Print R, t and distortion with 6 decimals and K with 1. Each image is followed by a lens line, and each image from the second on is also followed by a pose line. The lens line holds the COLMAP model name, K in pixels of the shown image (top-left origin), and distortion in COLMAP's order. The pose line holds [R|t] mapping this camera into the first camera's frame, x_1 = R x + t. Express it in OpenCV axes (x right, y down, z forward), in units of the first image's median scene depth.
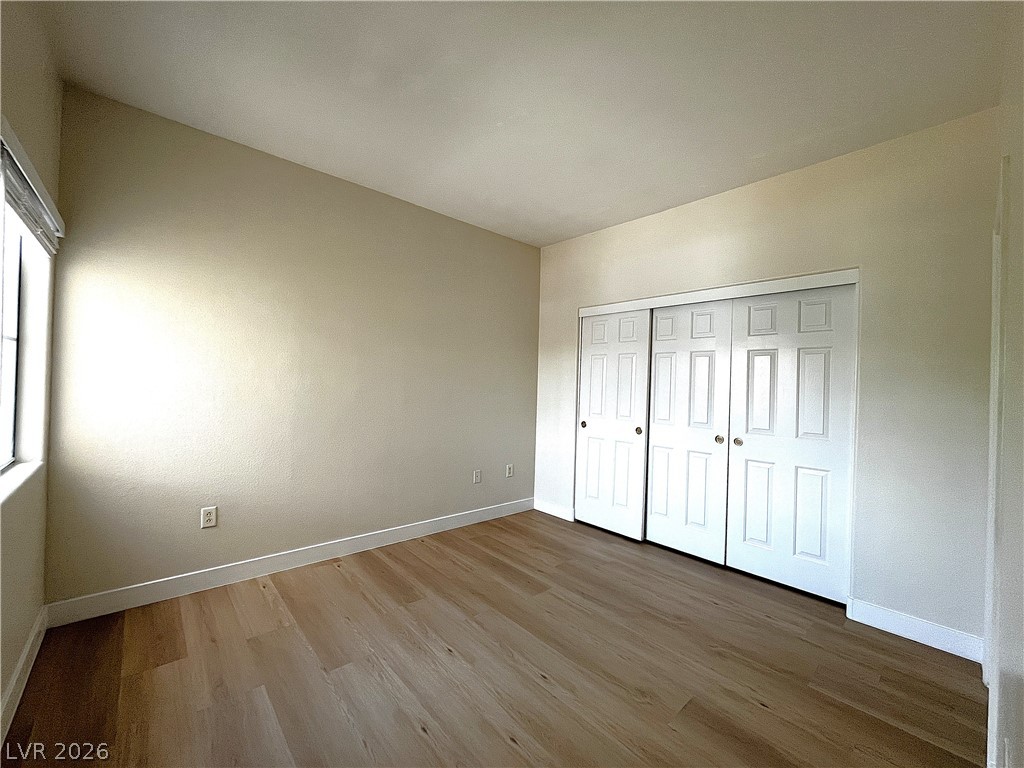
lens RADIAL K [[412.8, 0, 507.5], [0, 412.8, 381.3], [0, 0, 1]] dist [-0.000518, -0.000673]
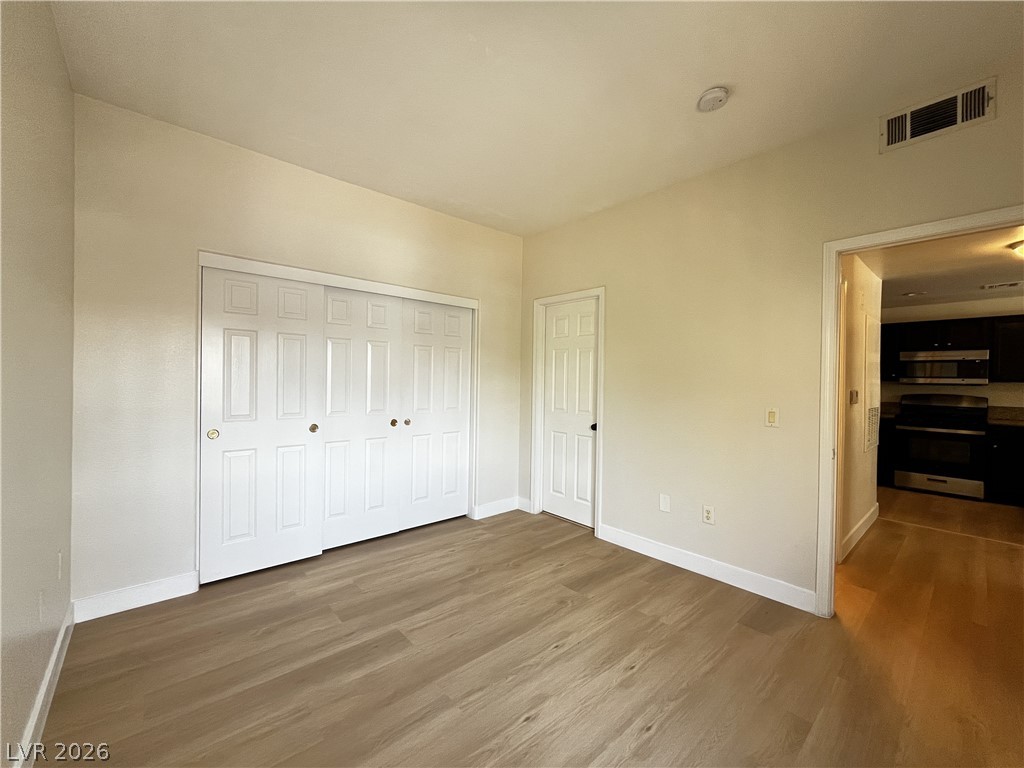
lens RADIAL K [[412.8, 0, 515.2], [0, 412.8, 382.4], [0, 0, 1]] dist [-0.000518, -0.000673]
pose [[0.001572, -0.038109, 0.999272, -0.717961], [-0.025207, 0.998955, 0.038136, -0.022655], [-0.999681, -0.025249, 0.000609, 0.817503]]
